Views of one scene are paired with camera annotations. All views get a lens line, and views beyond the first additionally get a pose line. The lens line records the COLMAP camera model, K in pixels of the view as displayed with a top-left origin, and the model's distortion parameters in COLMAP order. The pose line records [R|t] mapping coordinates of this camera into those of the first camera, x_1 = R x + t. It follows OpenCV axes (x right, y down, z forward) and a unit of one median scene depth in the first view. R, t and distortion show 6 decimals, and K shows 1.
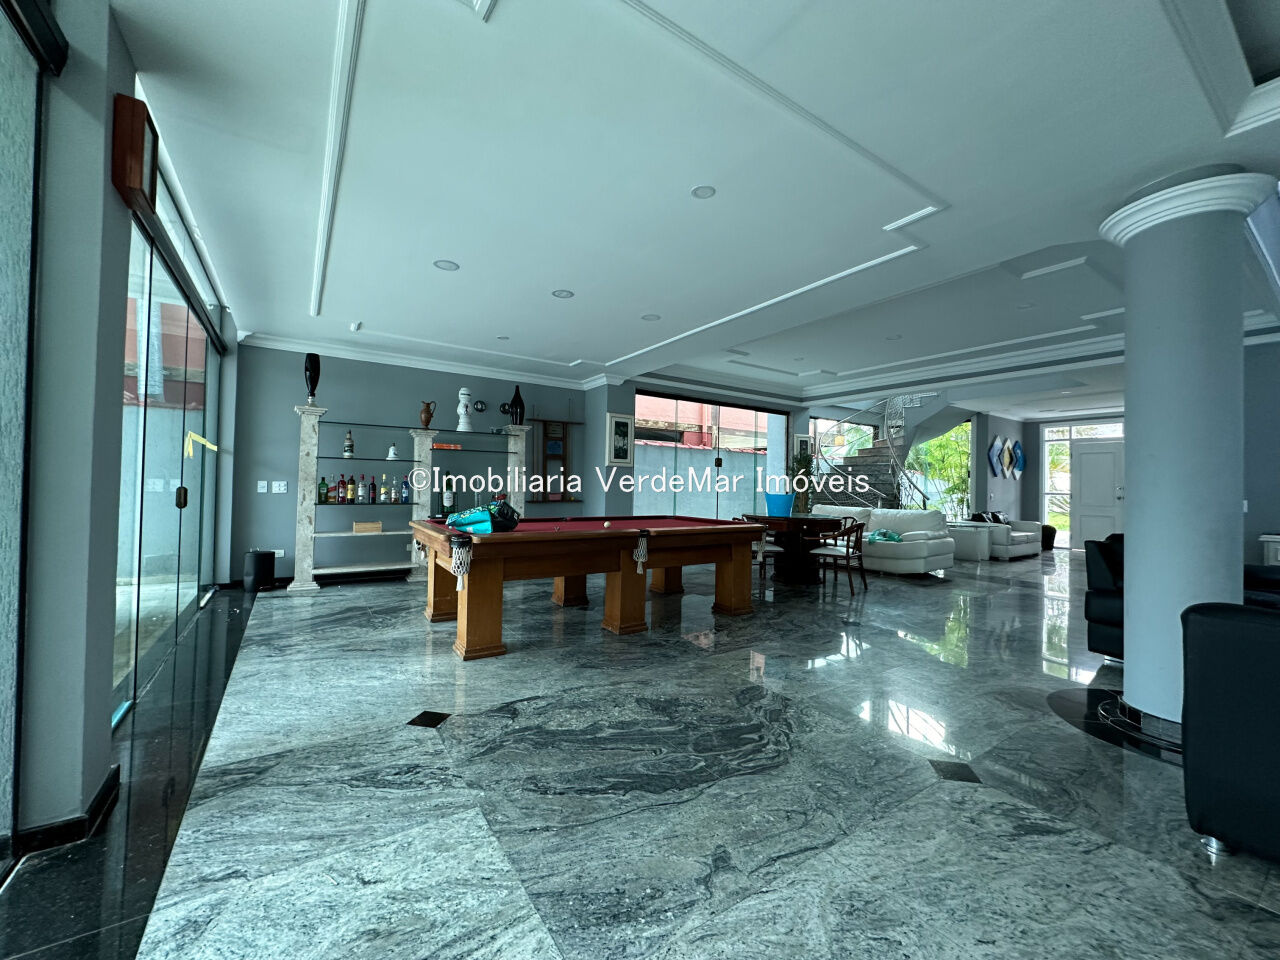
lens RADIAL K [[513.4, 0, 639.8], [0, 513.4, 477.7], [0, 0, 1]] dist [-0.001360, 0.000646]
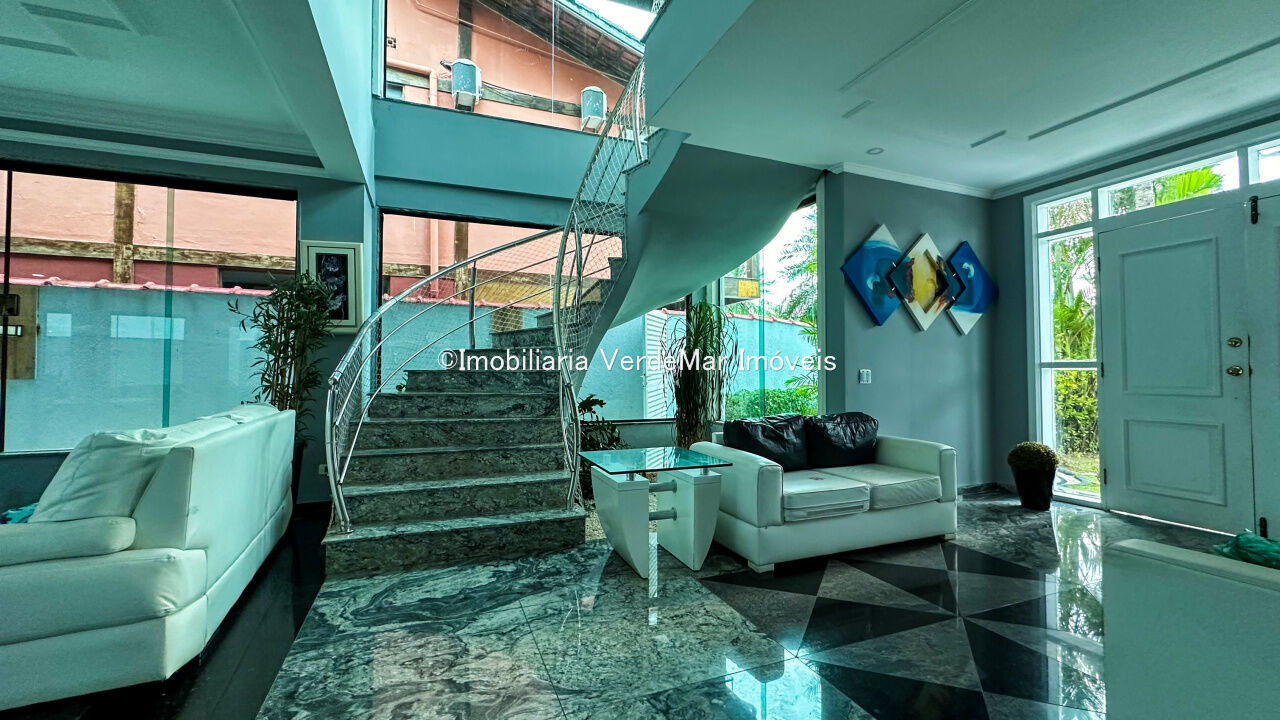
lens RADIAL K [[528.3, 0, 640.0], [0, 528.3, 360.0], [0, 0, 1]] dist [-0.000022, 0.000117]
pose [[0.976823, -0.026250, -0.212431, 1.129709], [0.023760, 0.999616, -0.014266, 0.049838], [0.212724, 0.008888, 0.977072, 1.043012]]
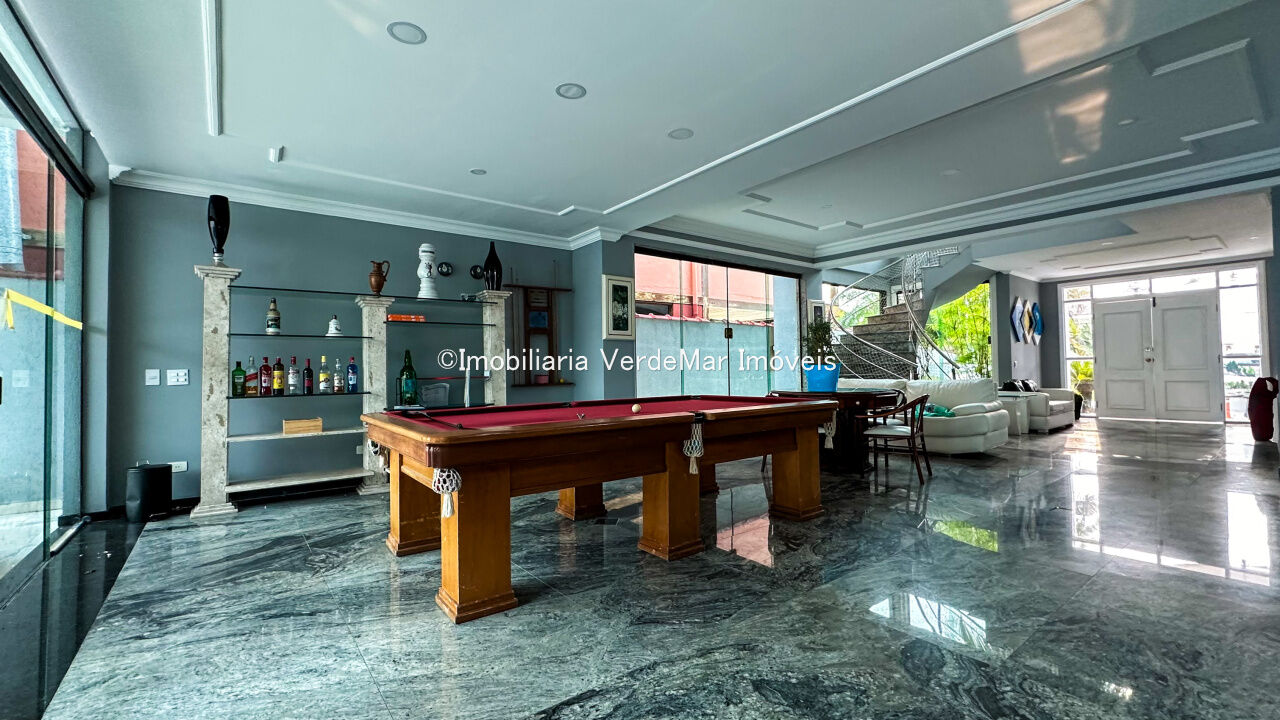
lens RADIAL K [[535.2, 0, 640.3], [0, 535.2, 358.0], [0, 0, 1]] dist [-0.002099, 0.000385]
pose [[0.996984, -0.034013, 0.069757, -0.086997], [0.034595, 0.999376, -0.007153, 0.019392], [-0.069470, 0.009545, 0.997538, 0.181169]]
